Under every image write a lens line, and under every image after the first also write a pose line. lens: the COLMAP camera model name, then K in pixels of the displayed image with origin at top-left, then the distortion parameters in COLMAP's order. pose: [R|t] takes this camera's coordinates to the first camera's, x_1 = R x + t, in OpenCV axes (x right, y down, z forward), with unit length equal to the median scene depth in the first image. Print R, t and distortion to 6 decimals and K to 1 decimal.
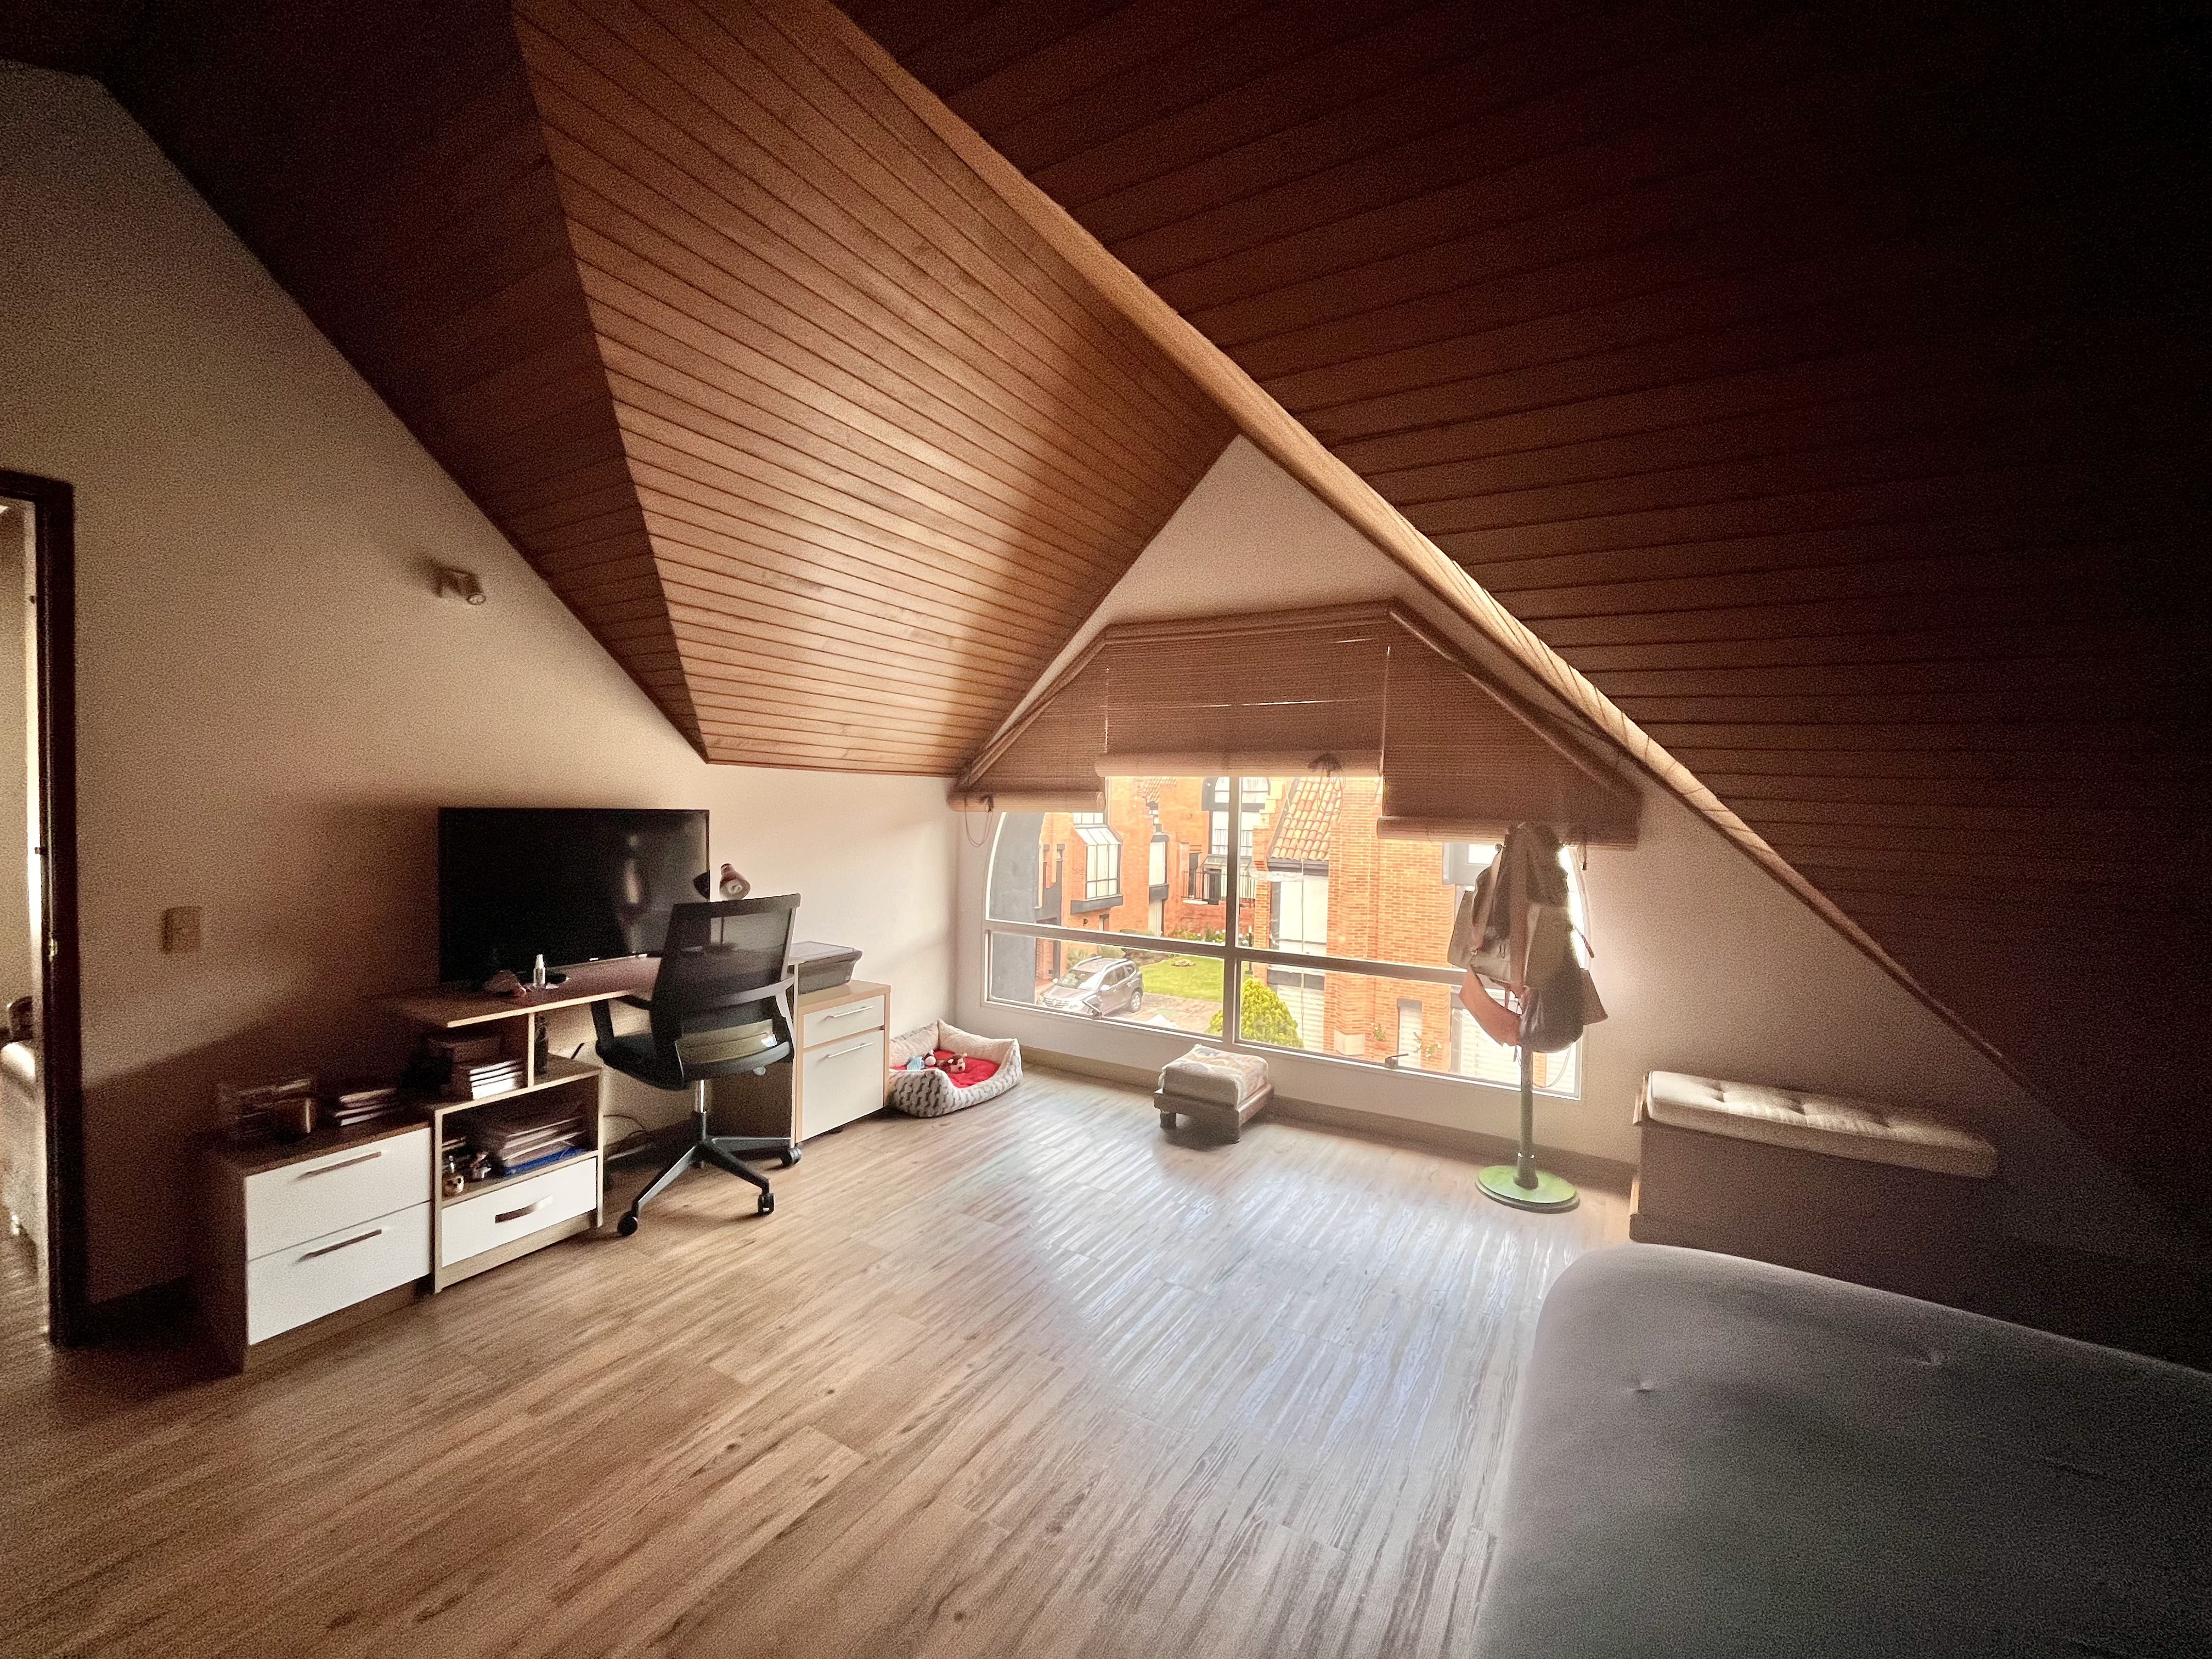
lens RADIAL K [[900.2, 0, 1105.4], [0, 900.2, 840.9], [0, 0, 1]] dist [-0.000505, -0.000540]
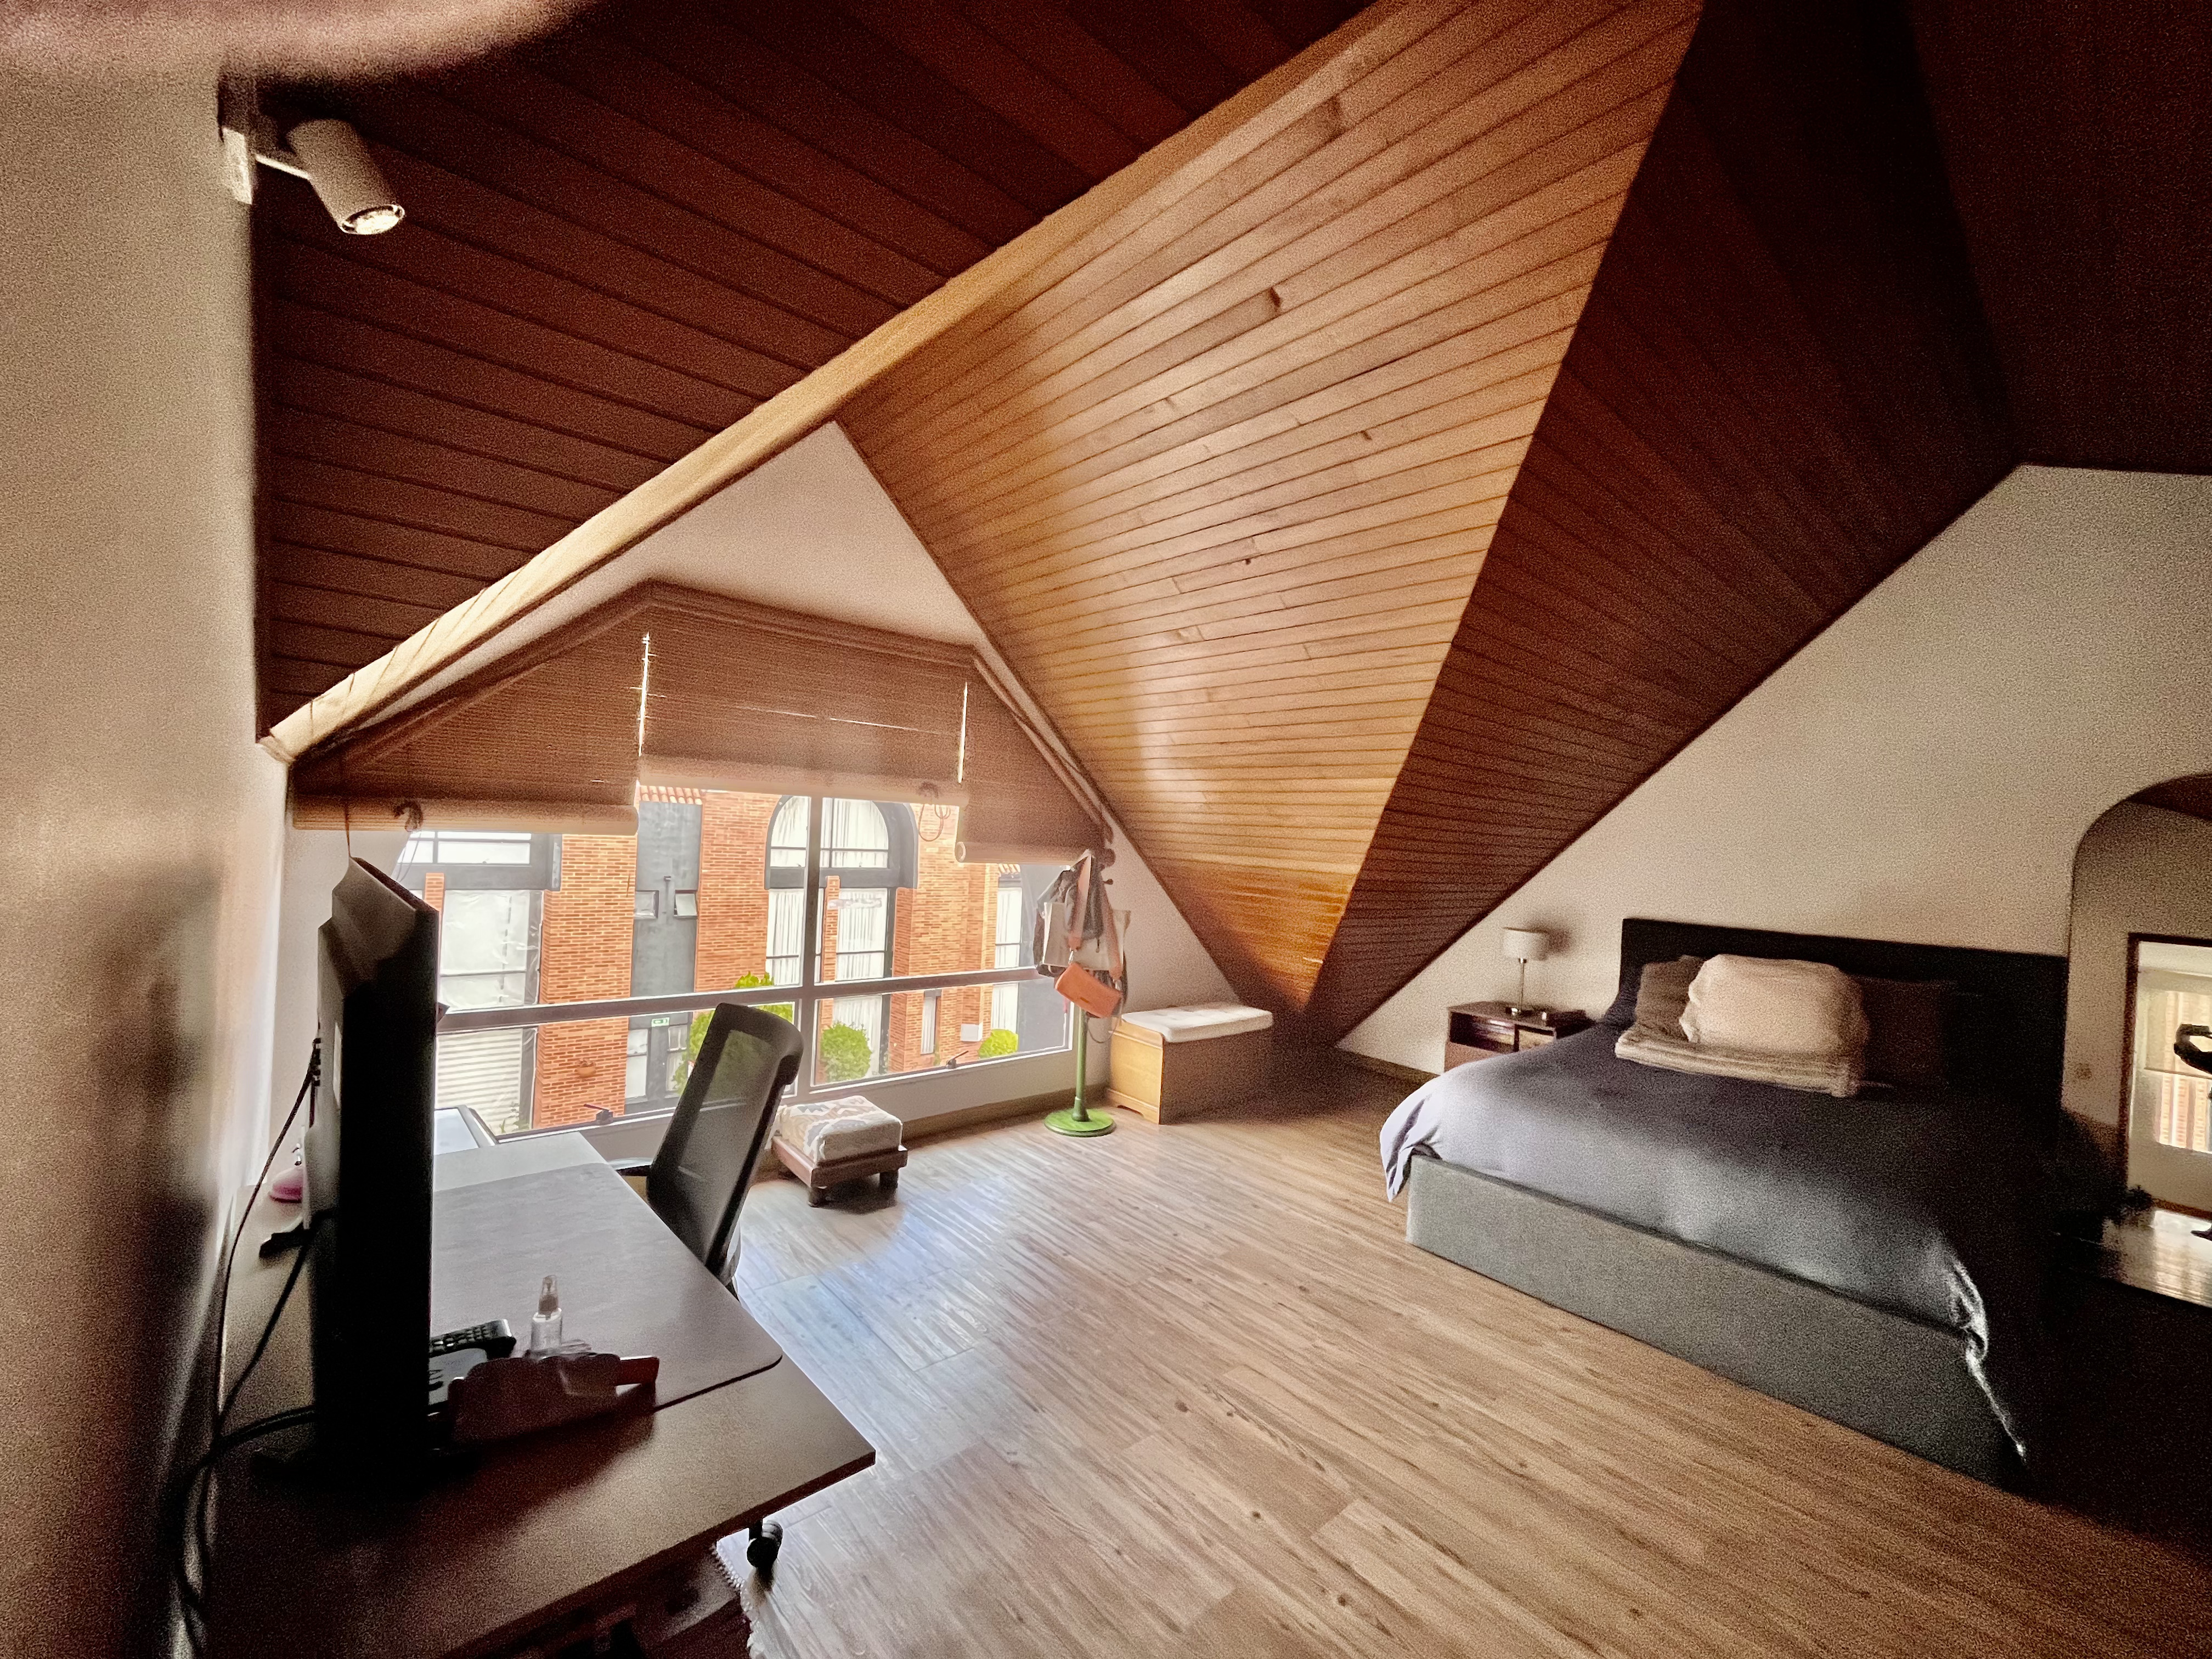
lens RADIAL K [[900.2, 0, 1103.3], [0, 900.2, 827.0], [0, 0, 1]] dist [-0.000505, -0.000540]
pose [[0.295344, -0.002432, 0.955388, -0.799892], [-0.009463, 0.999940, 0.005470, -0.060998], [-0.955344, -0.010657, 0.295303, 0.577843]]
